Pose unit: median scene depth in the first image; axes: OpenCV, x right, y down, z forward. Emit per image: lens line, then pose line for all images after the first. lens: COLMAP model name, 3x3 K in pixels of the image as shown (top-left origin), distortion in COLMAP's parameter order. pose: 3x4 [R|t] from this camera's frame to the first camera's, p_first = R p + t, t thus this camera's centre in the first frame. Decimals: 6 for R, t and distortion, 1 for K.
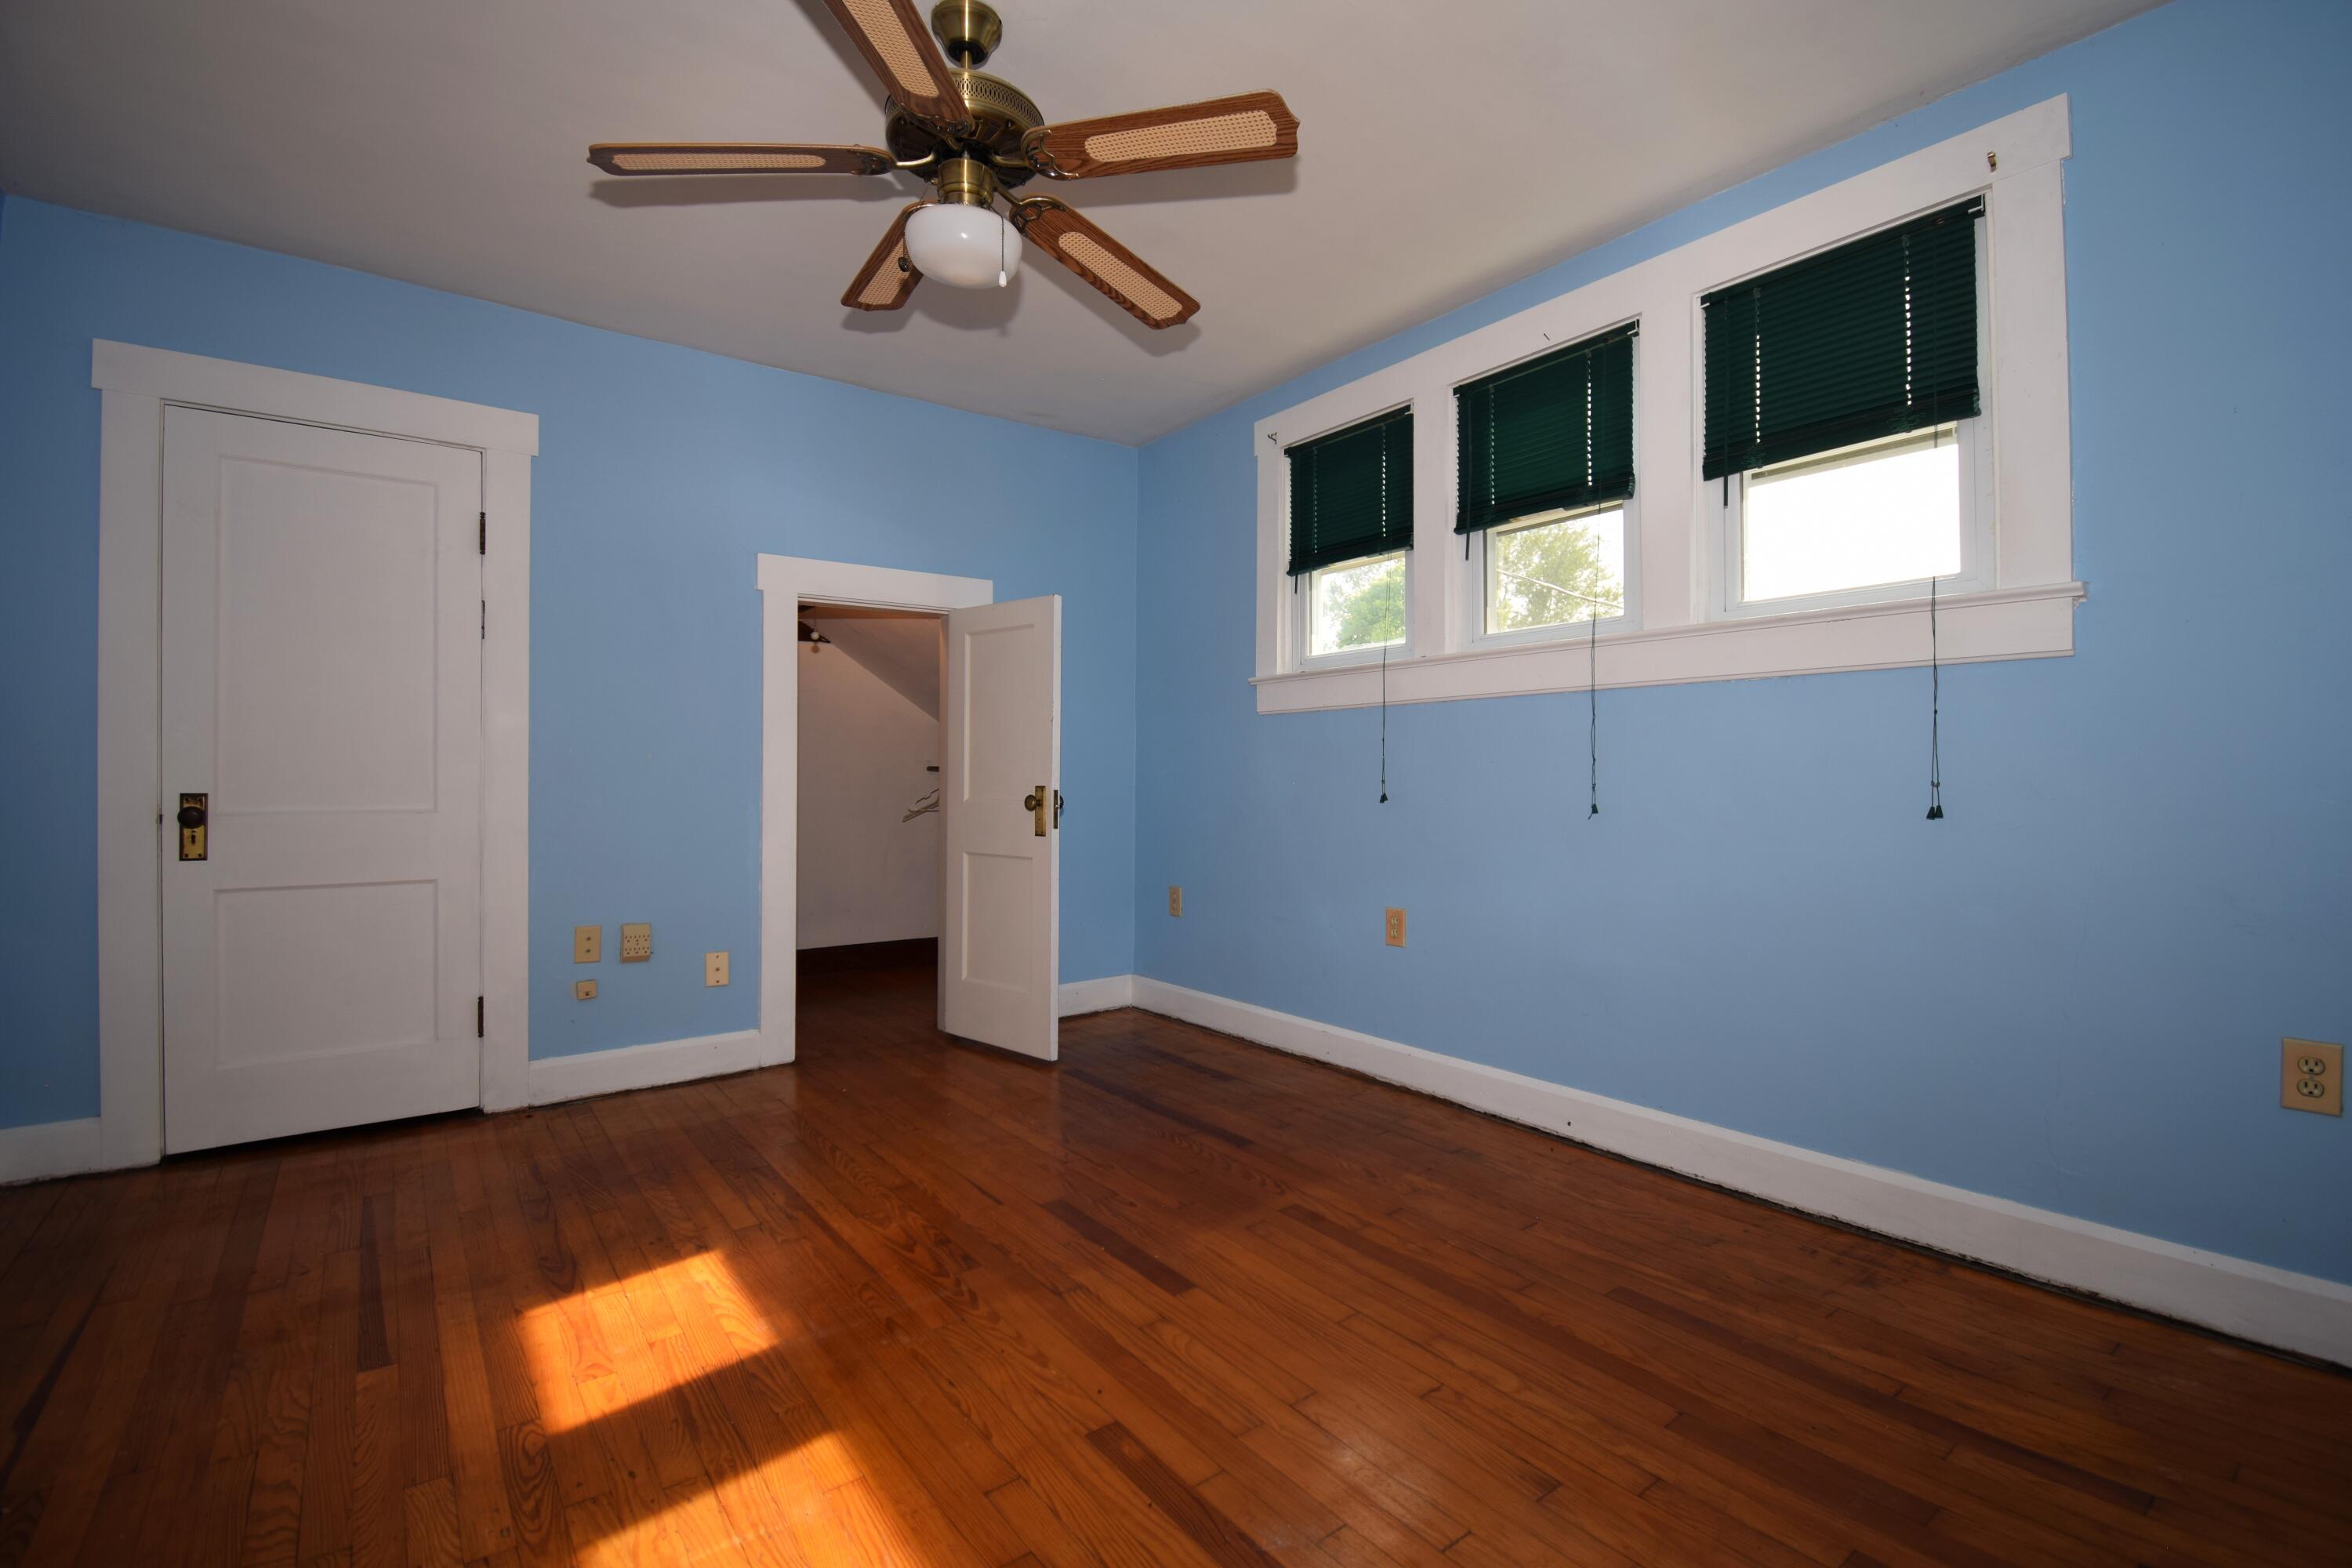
lens RADIAL K [[1105.8, 0, 1175.9], [0, 1105.8, 777.7], [0, 0, 1]] dist [0.023250, -0.033739]
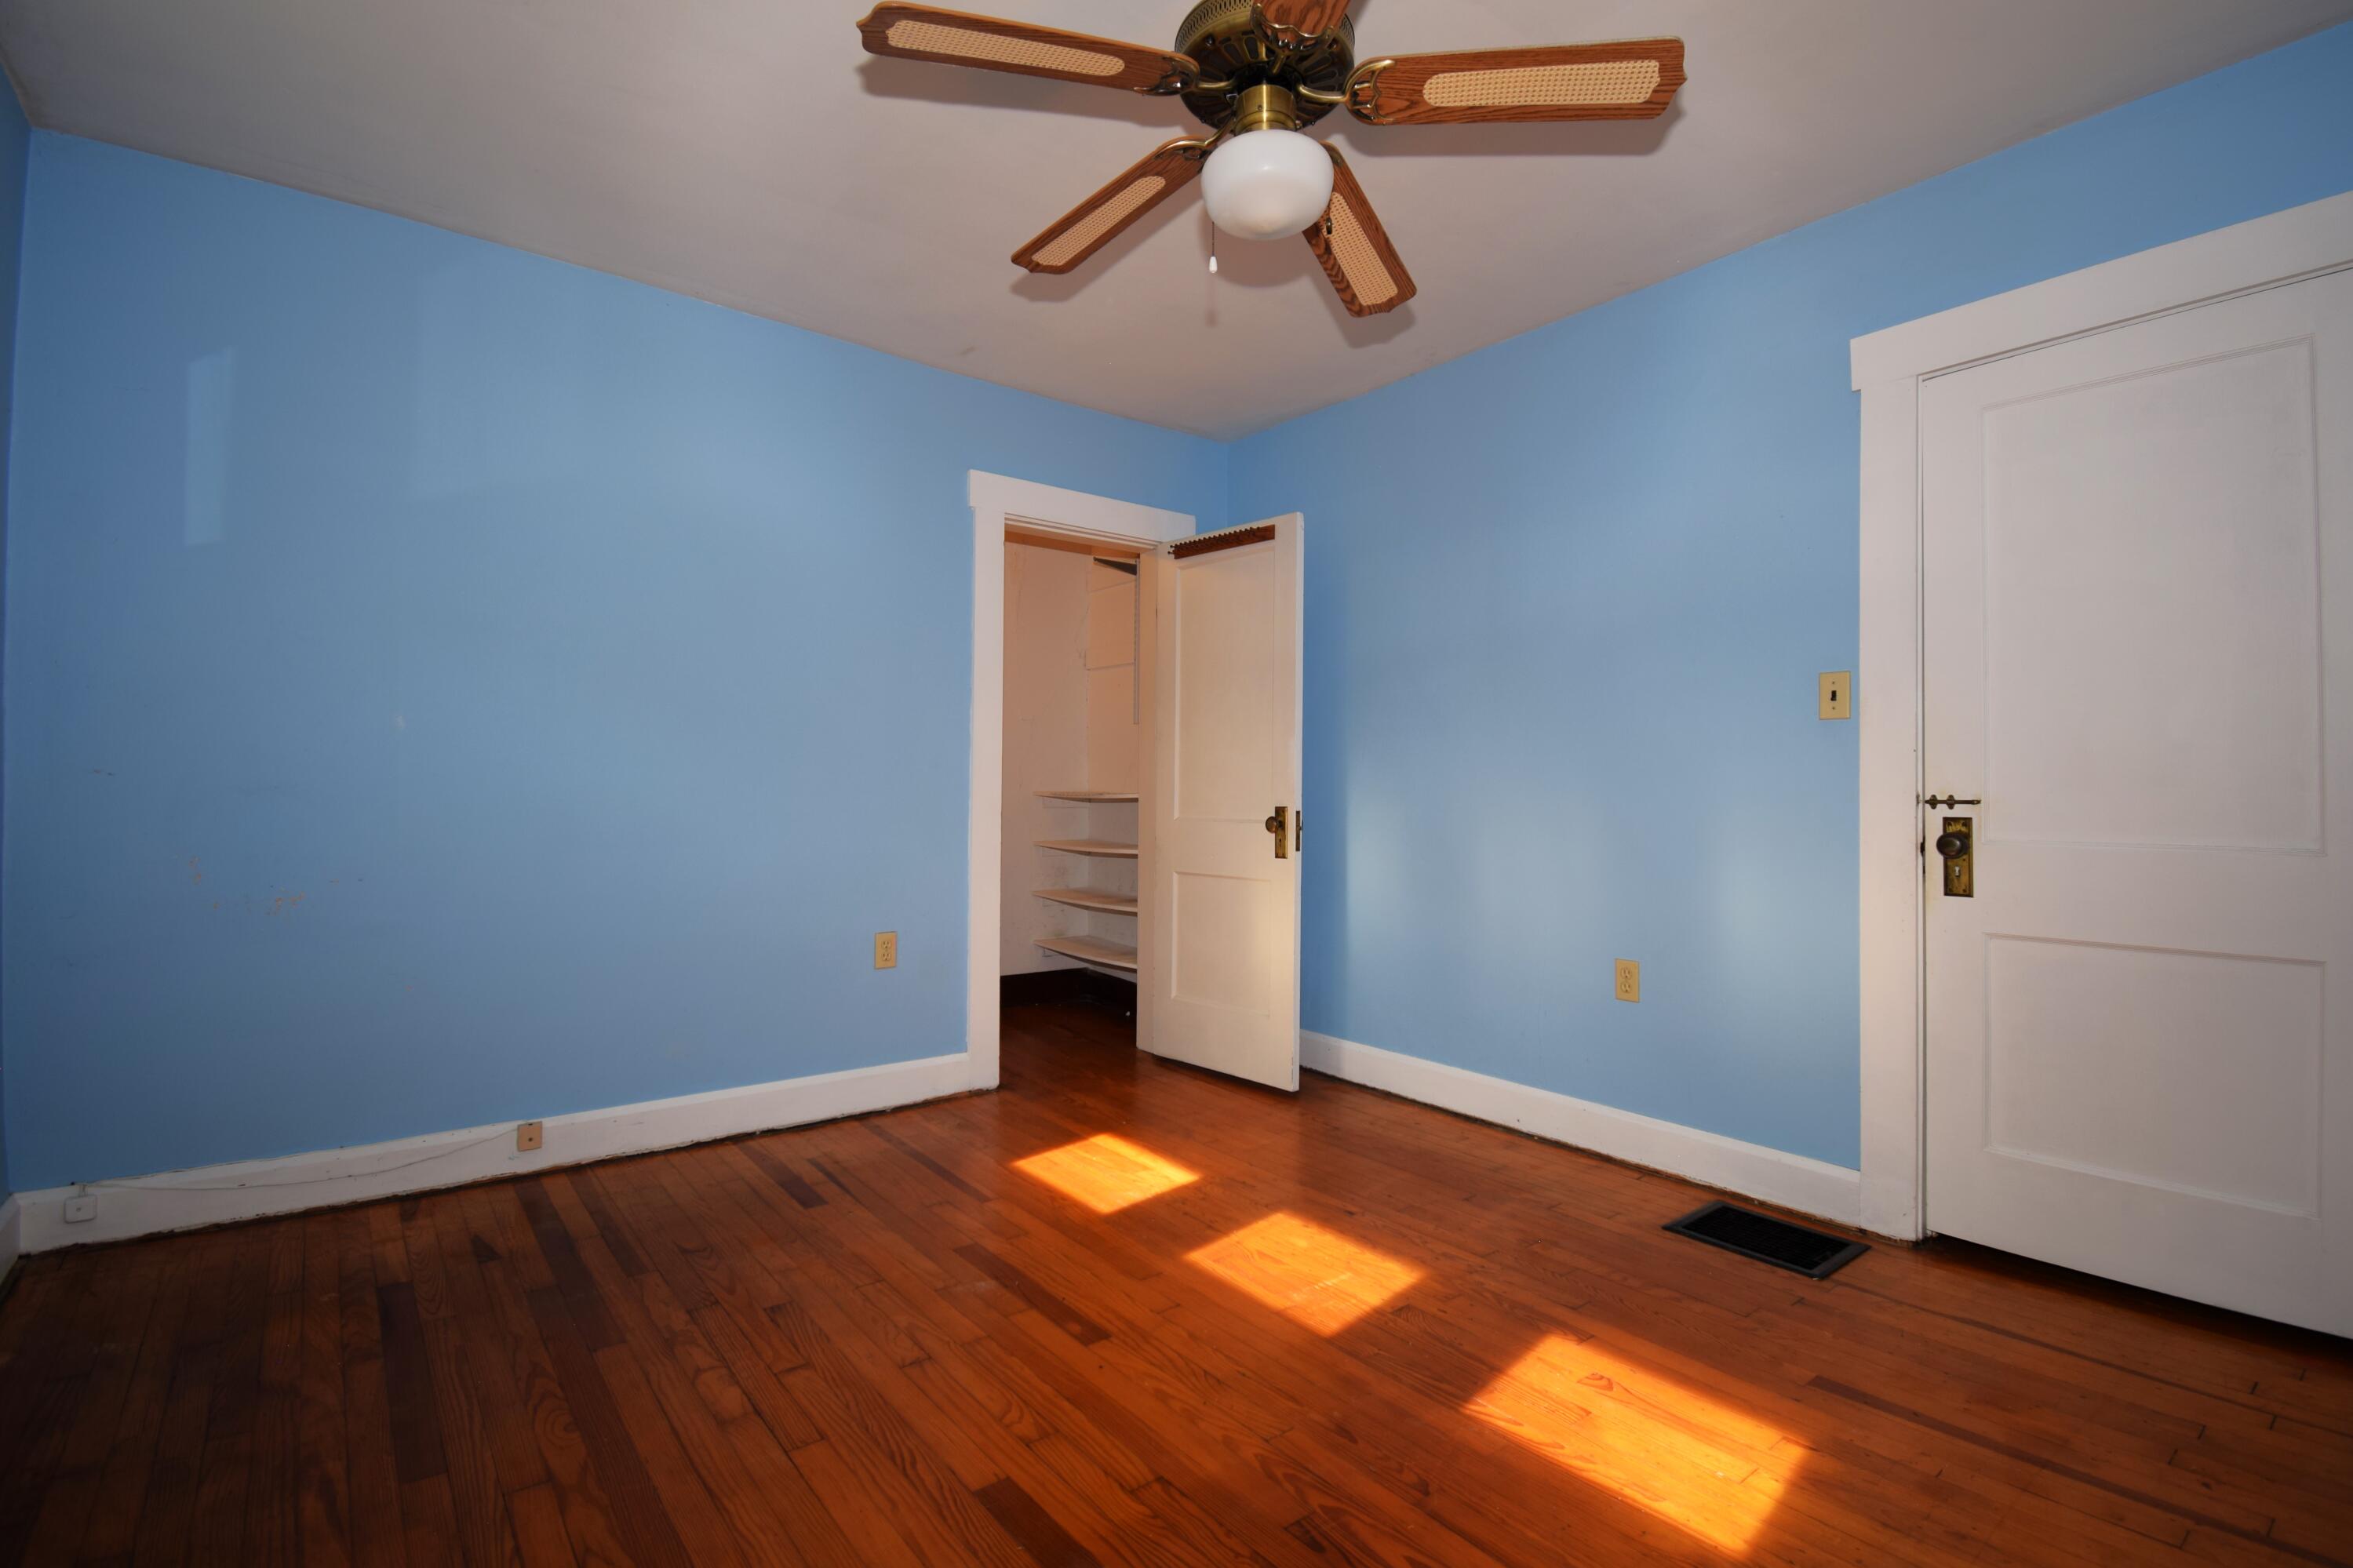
lens RADIAL K [[1151.3, 0, 1182.0], [0, 1151.3, 780.2], [0, 0, 1]] dist [0.019203, -0.032796]
pose [[-0.999733, -0.003426, -0.022847, -0.113015], [-0.003028, 0.999844, -0.017424, -0.000951], [0.022903, -0.017350, -0.999587, 2.007885]]
